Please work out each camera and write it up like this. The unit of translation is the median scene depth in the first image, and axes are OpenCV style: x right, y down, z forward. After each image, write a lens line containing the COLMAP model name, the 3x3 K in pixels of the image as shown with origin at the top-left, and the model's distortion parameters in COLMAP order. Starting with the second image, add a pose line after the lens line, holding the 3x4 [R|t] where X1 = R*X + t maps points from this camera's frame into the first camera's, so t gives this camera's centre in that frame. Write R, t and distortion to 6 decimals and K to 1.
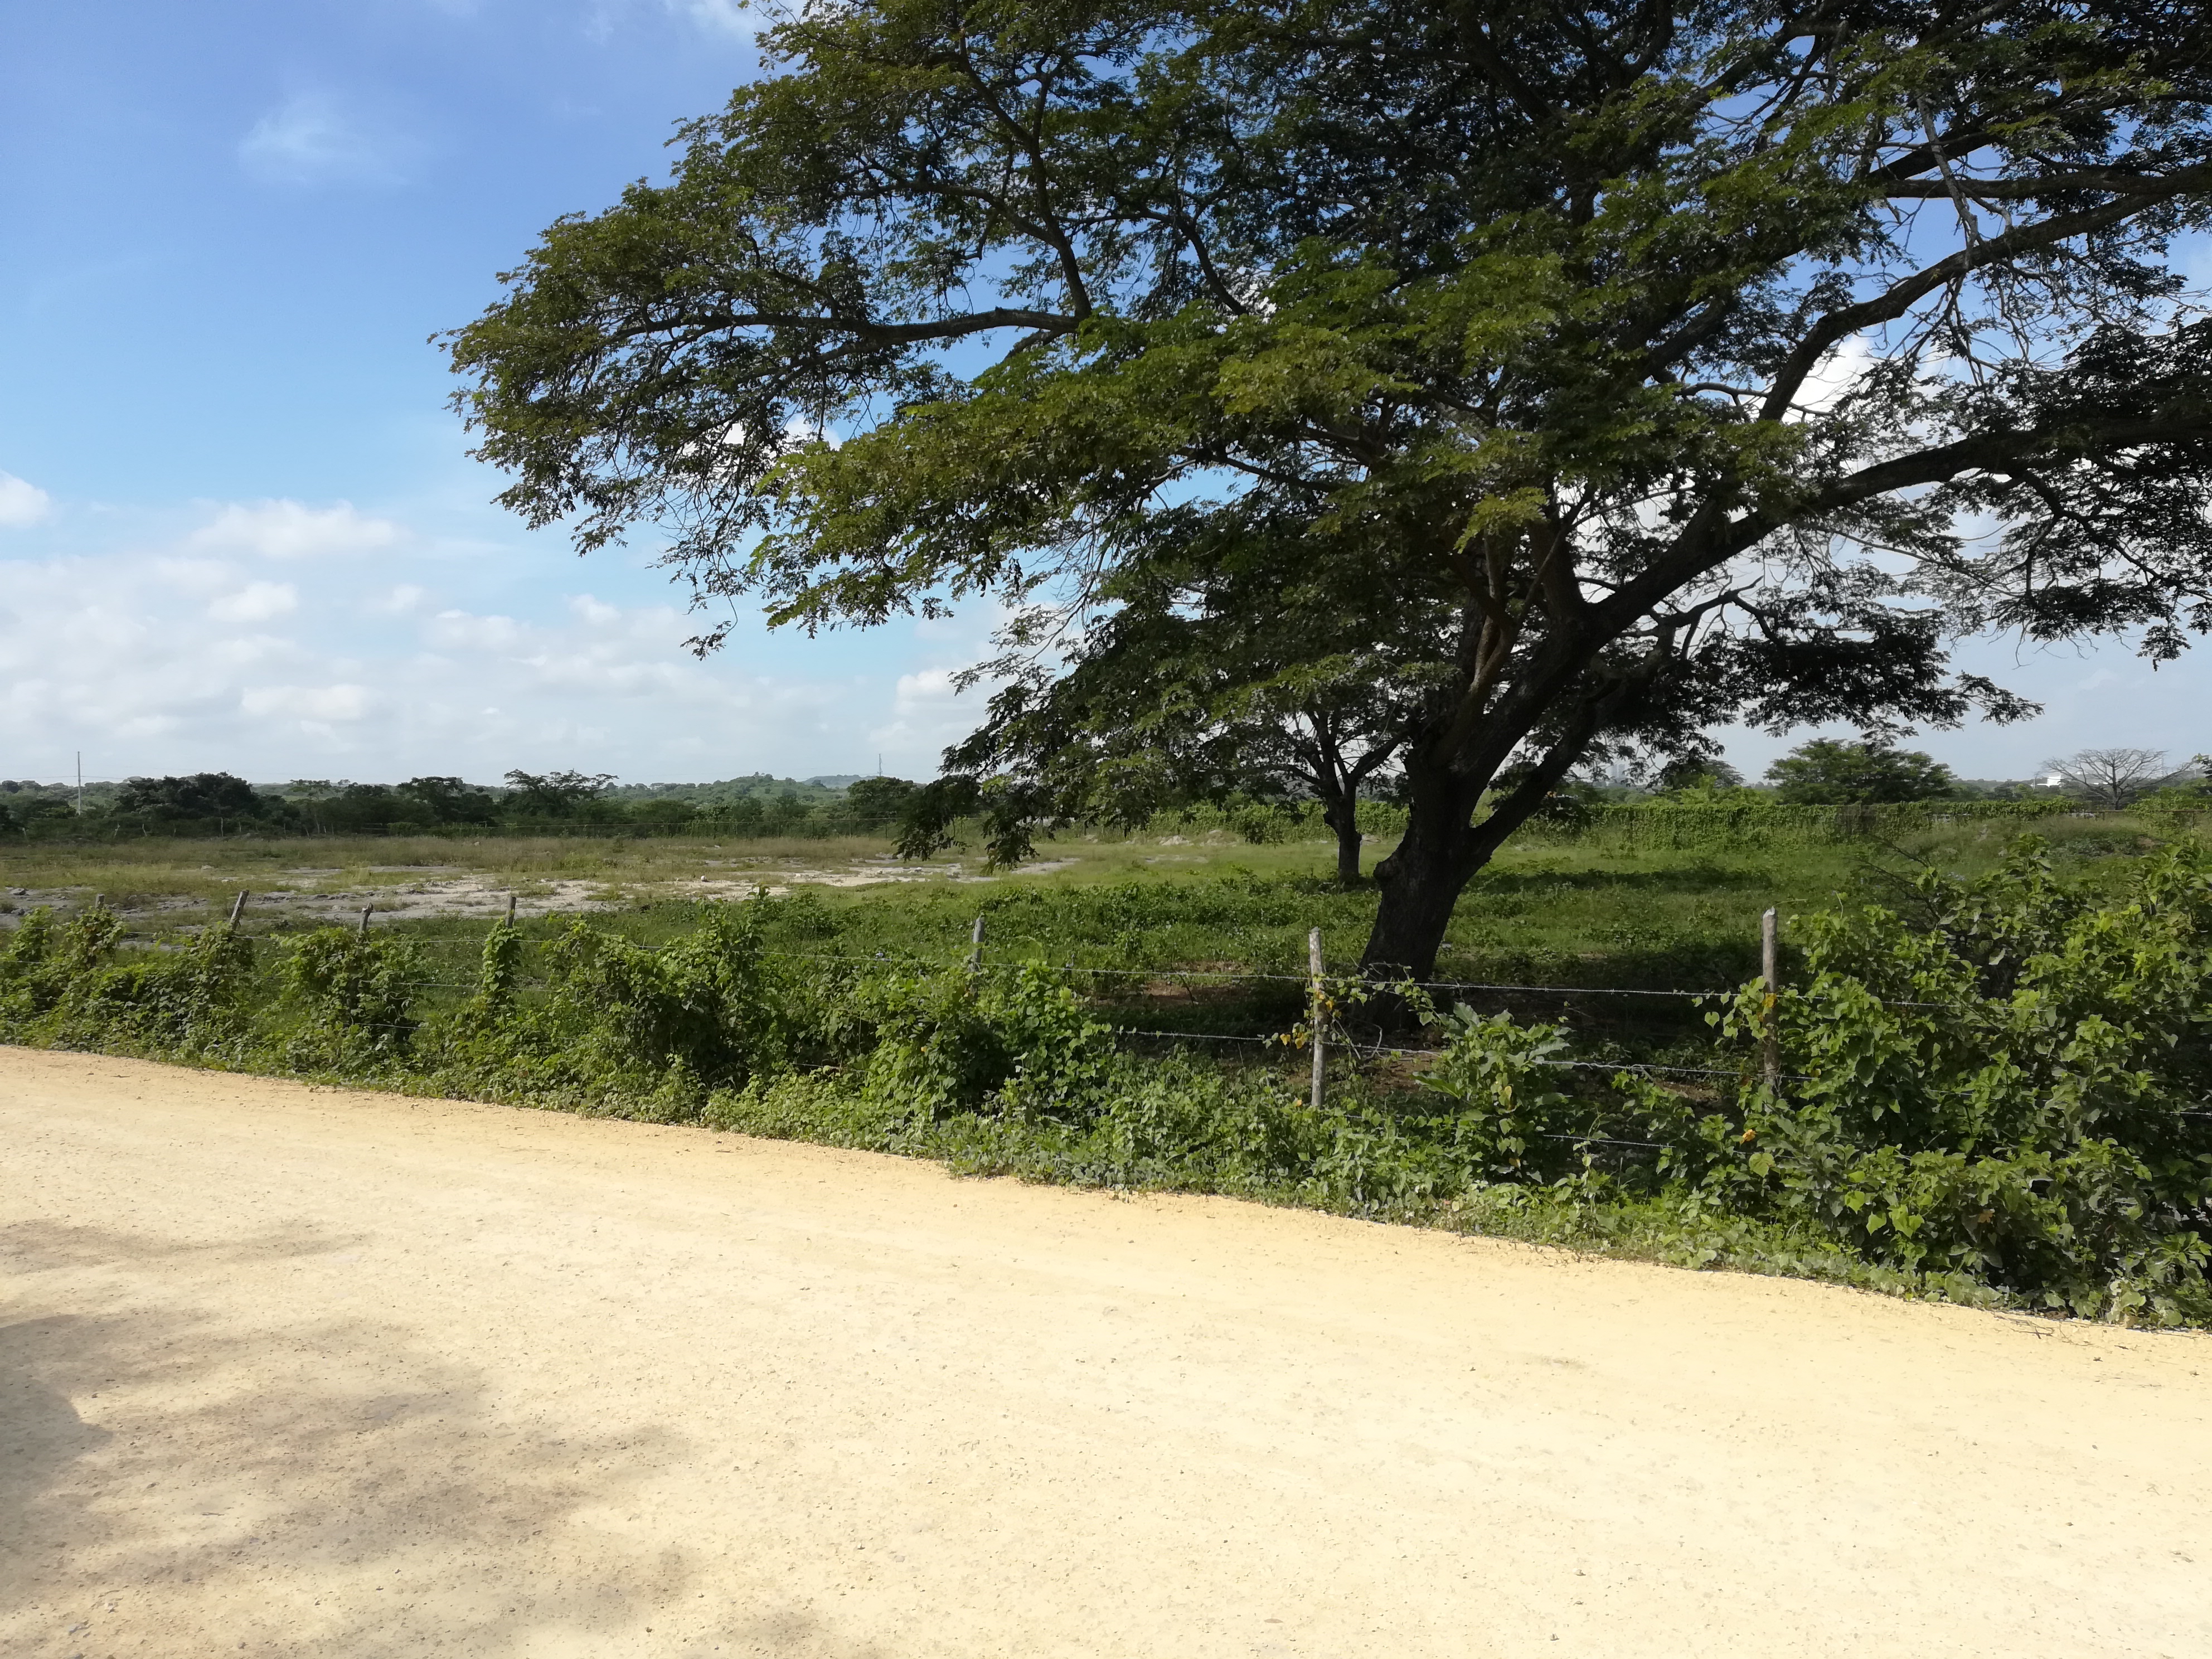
lens RADIAL K [[1649.6, 0, 1131.8], [0, 1649.6, 800.8], [0, 0, 1]] dist [0.061164, -0.087262]
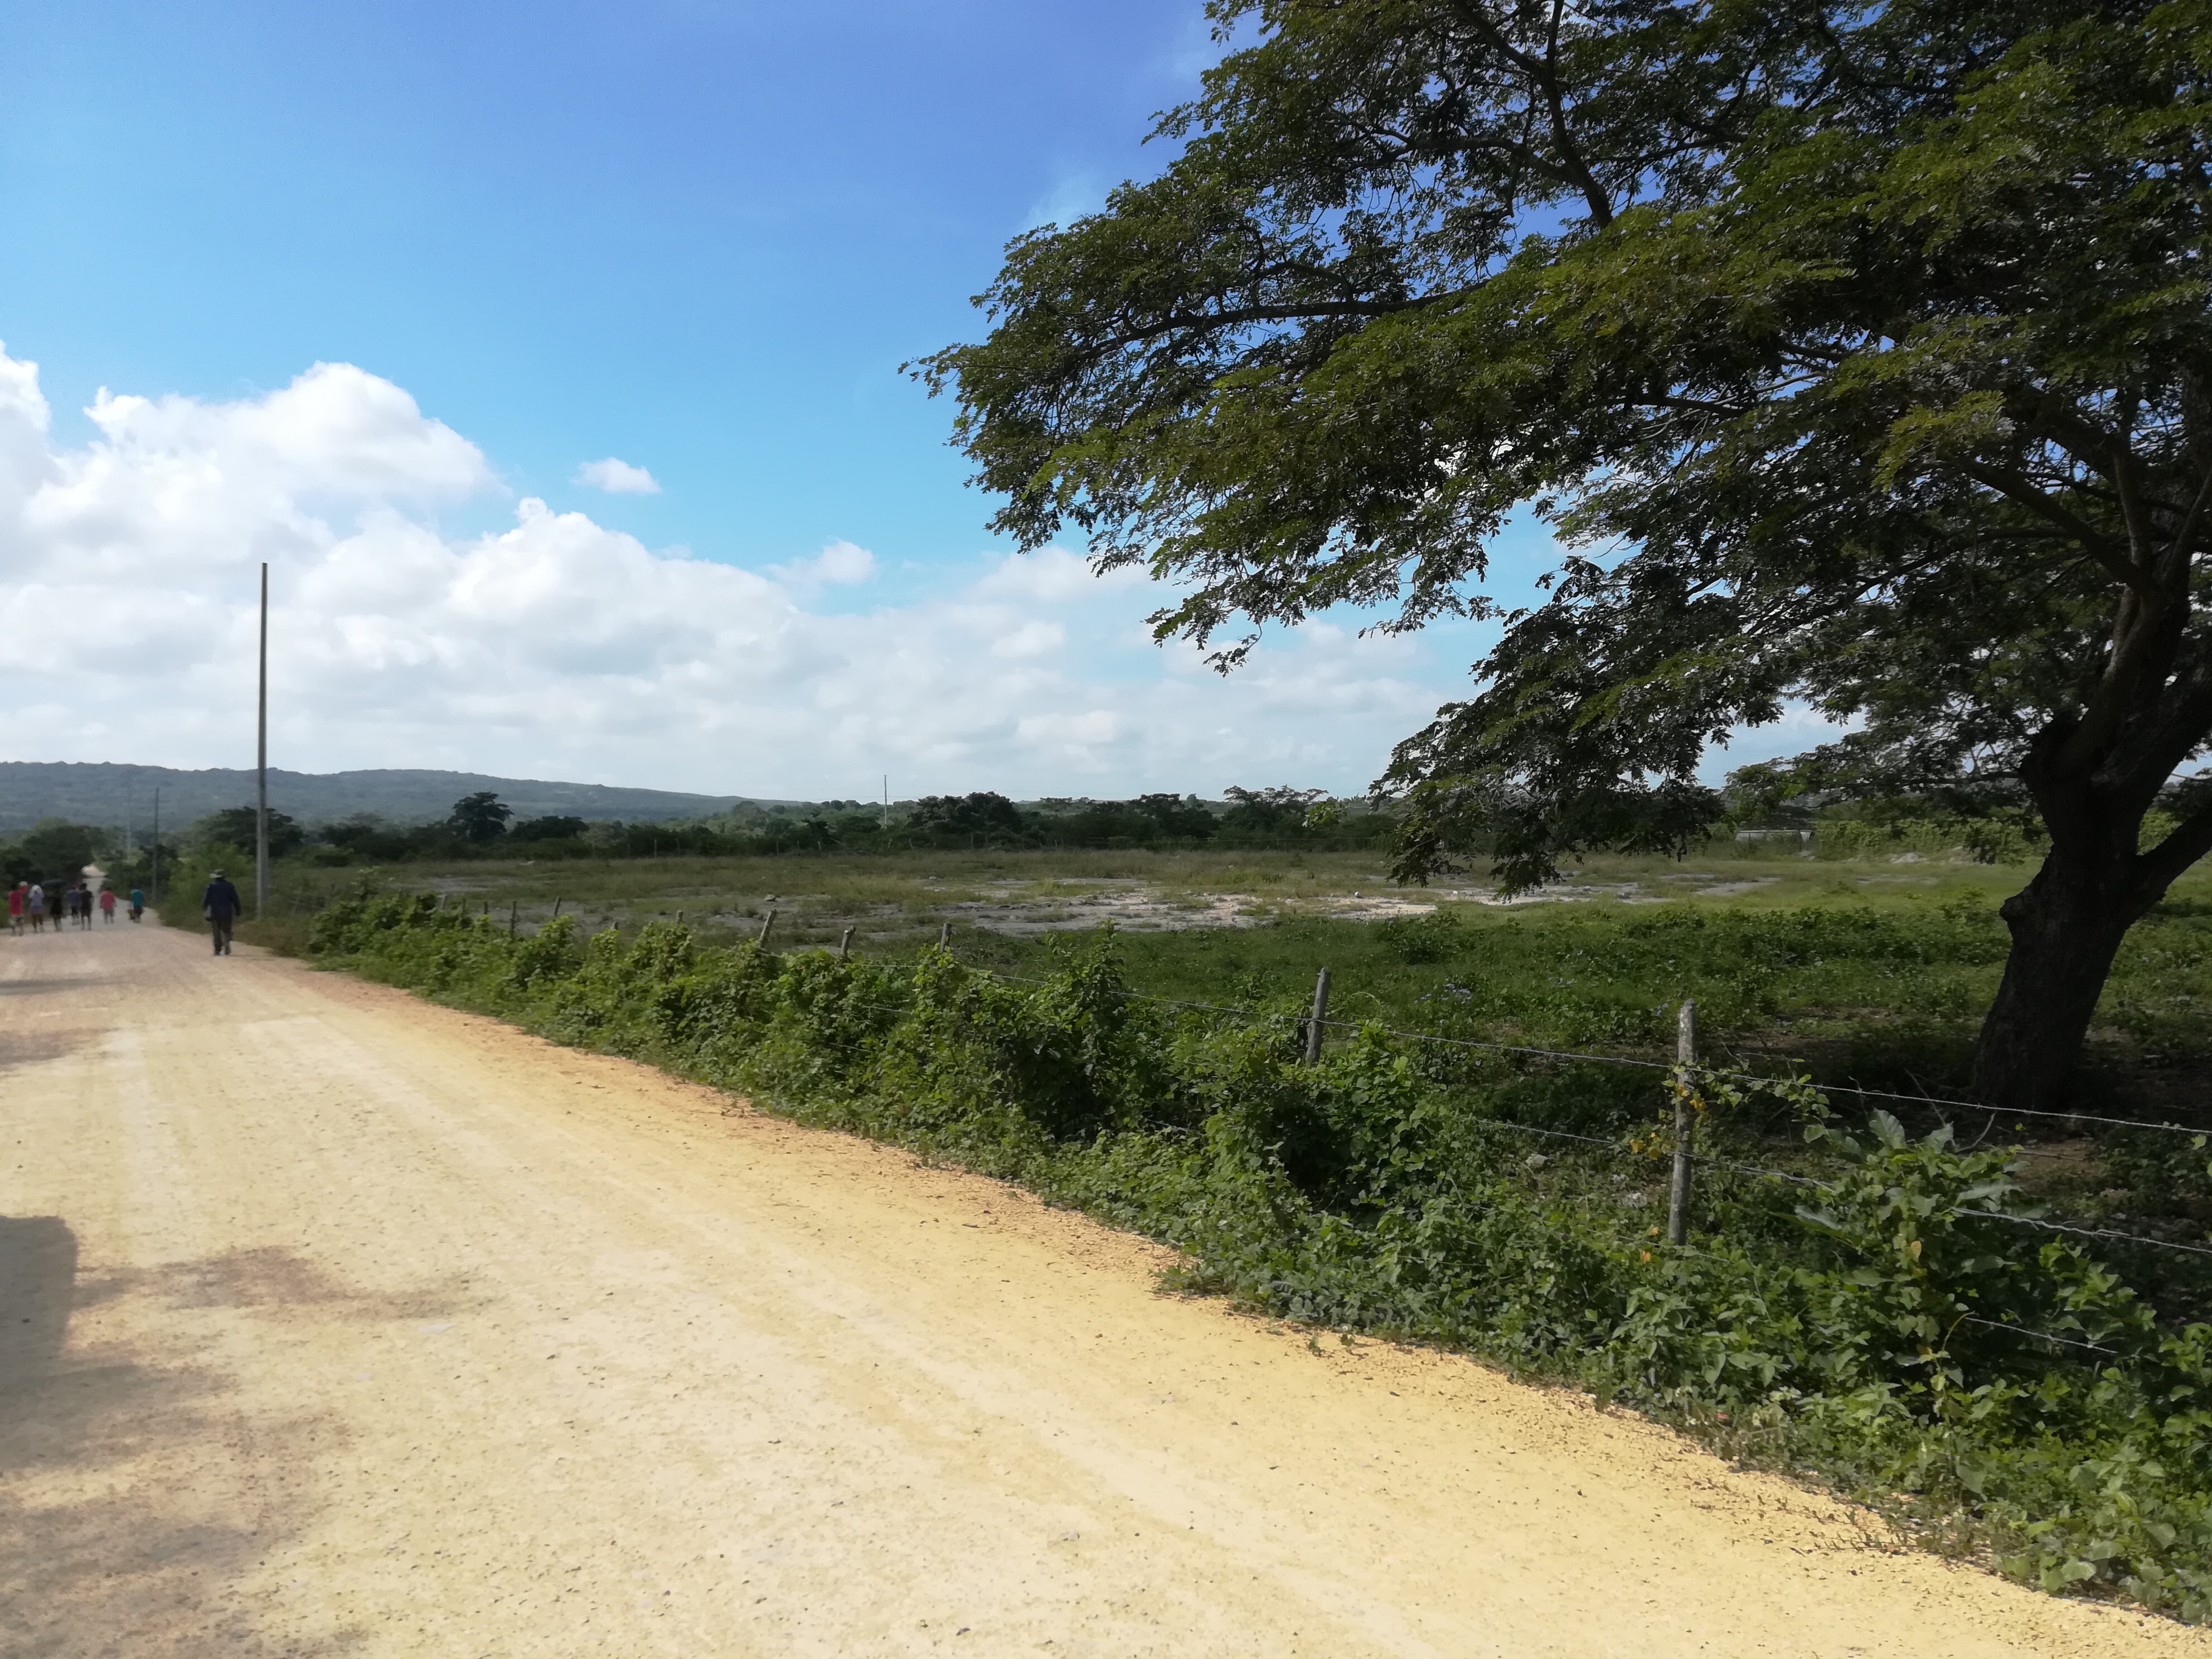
lens RADIAL K [[1696.3, 0, 1104.2], [0, 1696.3, 806.3], [0, 0, 1]] dist [0.074776, -0.159033]
pose [[0.920286, -0.006534, -0.391193, 0.073447], [0.004279, 0.999969, -0.006634, -0.003403], [0.391224, 0.004431, 0.920285, 0.073763]]
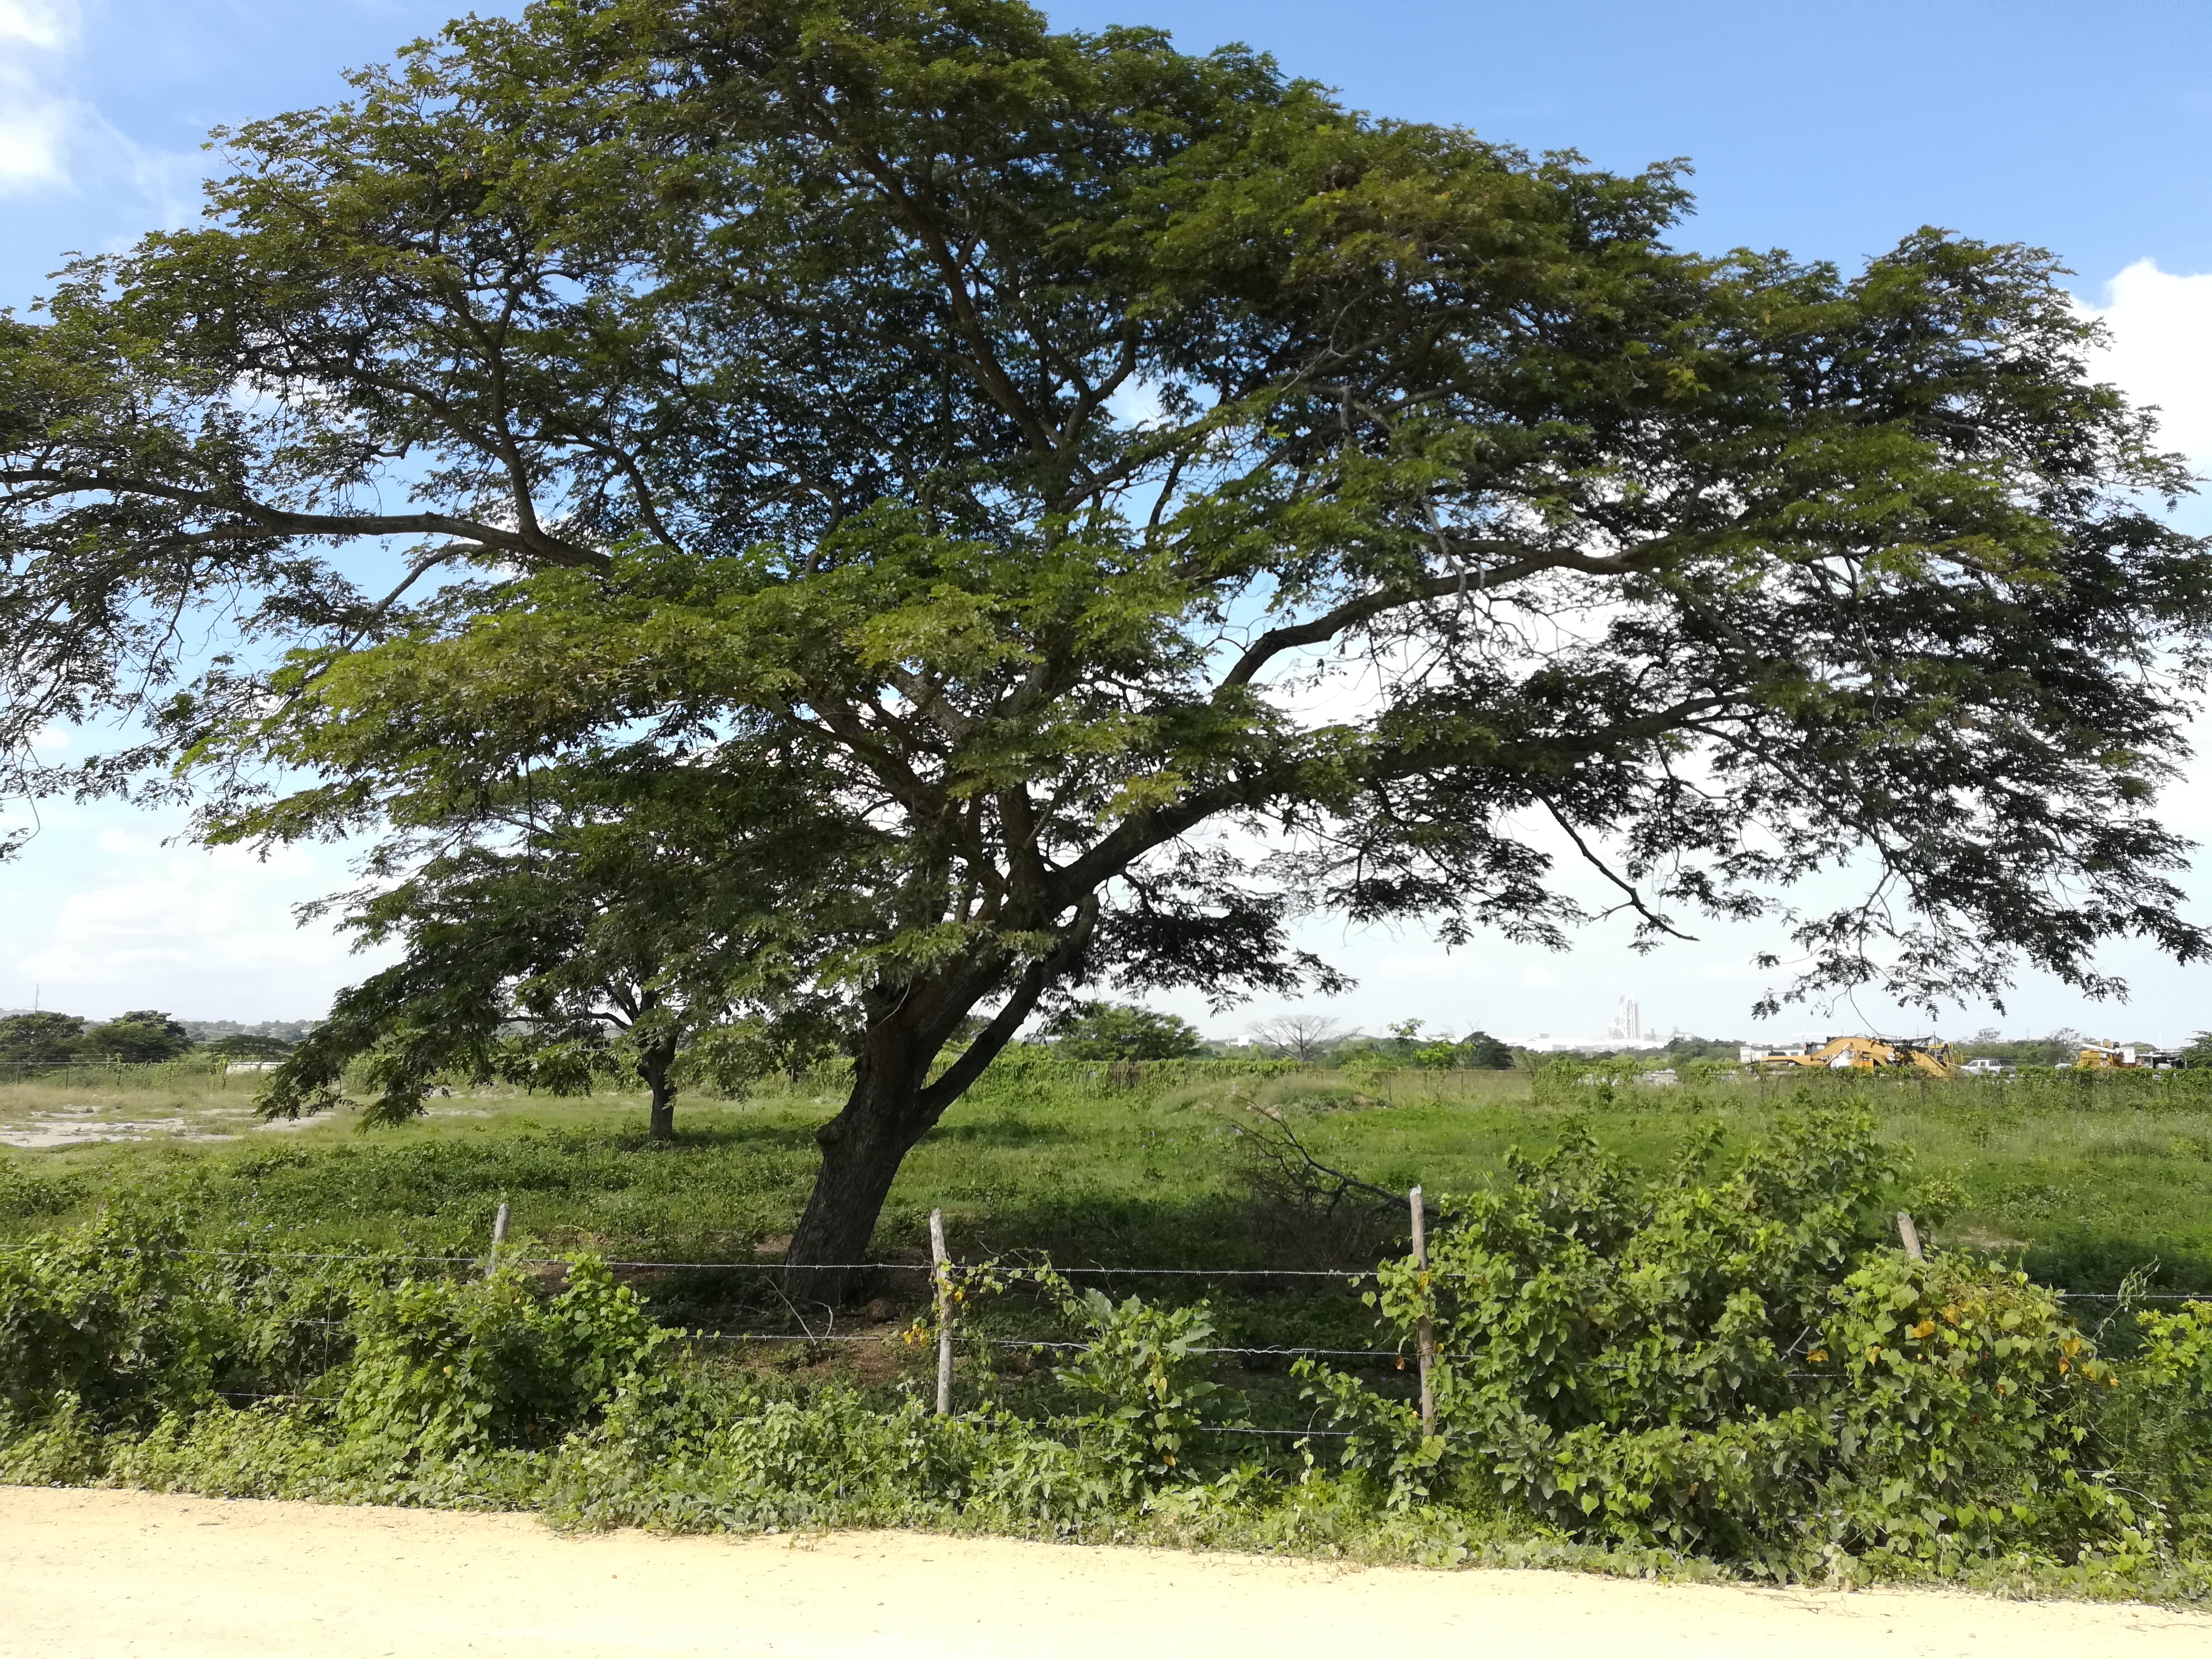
lens RADIAL K [[1632.9, 0, 1132.6], [0, 1632.9, 828.5], [0, 0, 1]] dist [0.061129, -0.079686]
pose [[0.917952, 0.069857, 0.390491, -0.070118], [-0.016789, 0.990332, -0.137698, -0.004868], [-0.396335, 0.119845, 0.910250, 0.036209]]
